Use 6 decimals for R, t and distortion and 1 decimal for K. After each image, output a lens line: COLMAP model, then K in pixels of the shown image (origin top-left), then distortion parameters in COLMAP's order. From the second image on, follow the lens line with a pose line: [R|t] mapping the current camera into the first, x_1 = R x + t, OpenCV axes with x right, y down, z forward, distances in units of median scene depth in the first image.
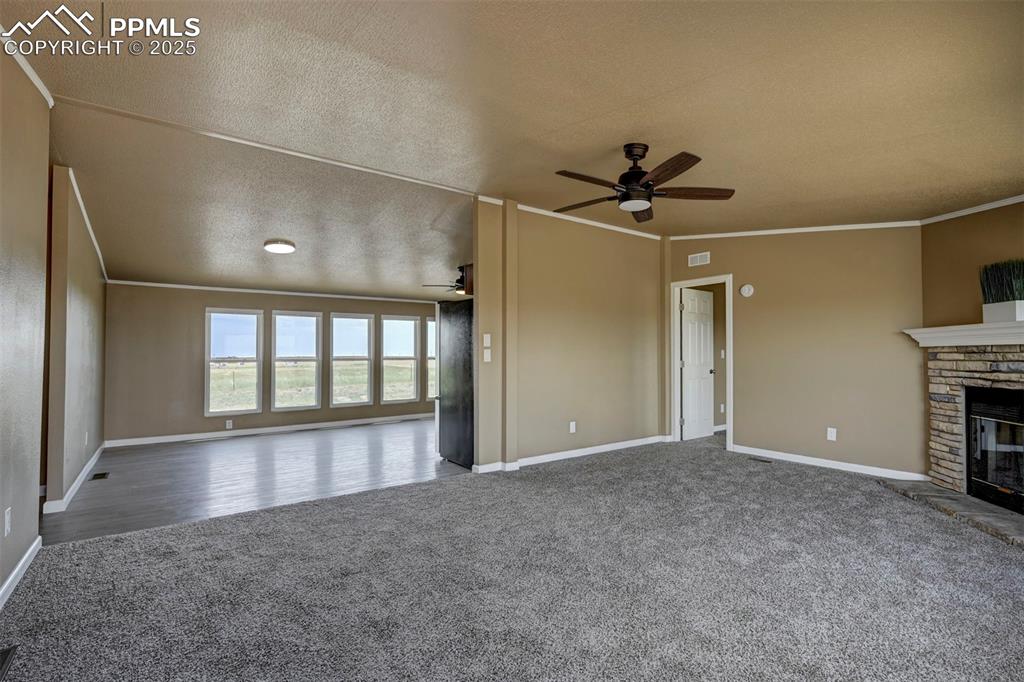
lens RADIAL K [[477.0, 0, 515.9], [0, 477.0, 346.3], [0, 0, 1]] dist [0.002610, 0.000393]
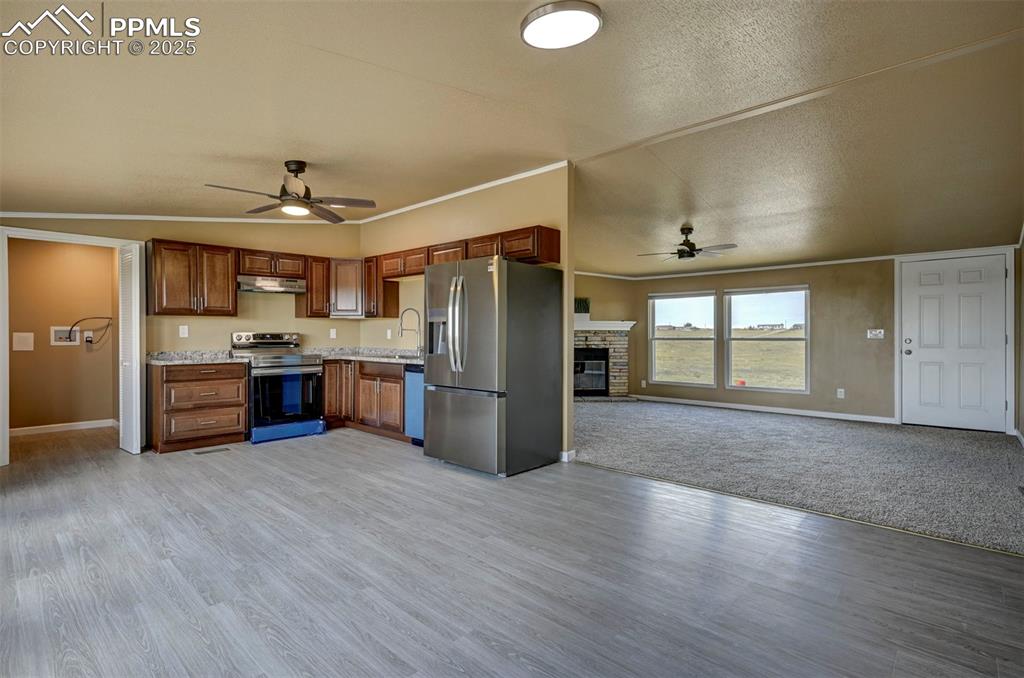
lens RADIAL K [[490.4, 0, 503.8], [0, 490.4, 337.5], [0, 0, 1]] dist [0.003836, 0.000818]
pose [[-0.188806, -0.003479, 0.982008, -1.247012], [-0.015545, 0.999879, 0.000554, 0.034868], [-0.981891, -0.015161, -0.188838, 1.636007]]
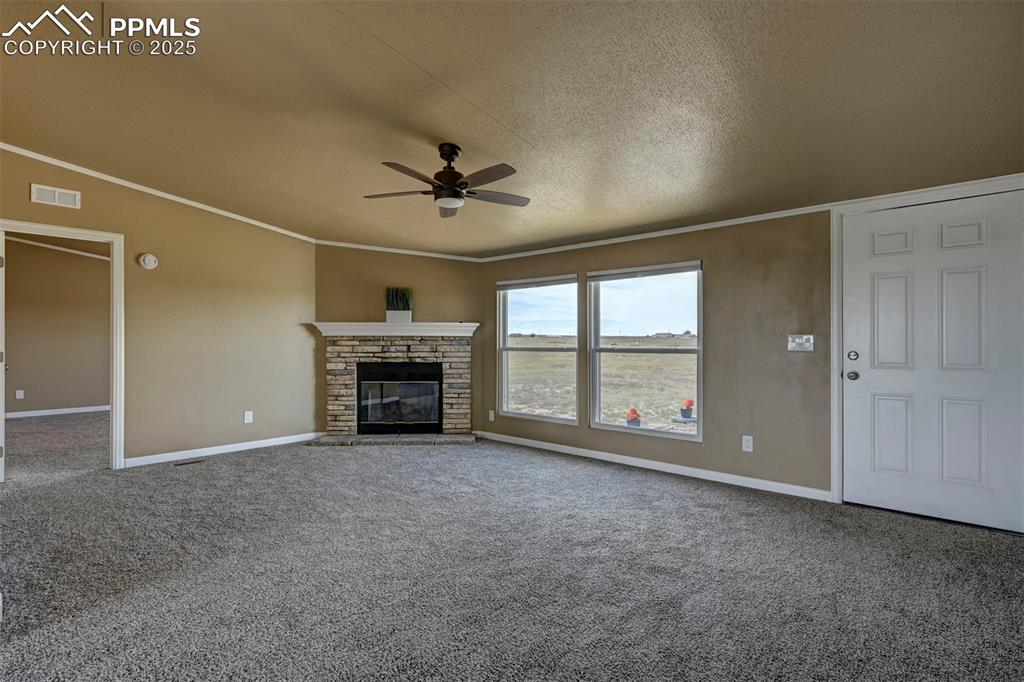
lens RADIAL K [[490.2, 0, 521.5], [0, 490.2, 342.3], [0, 0, 1]] dist [0.001183, -0.000142]
pose [[-0.213506, 0.000634, 0.976942, -0.665815], [-0.017774, 0.999832, -0.004534, 0.017028], [-0.976780, -0.018332, -0.213459, 0.819673]]
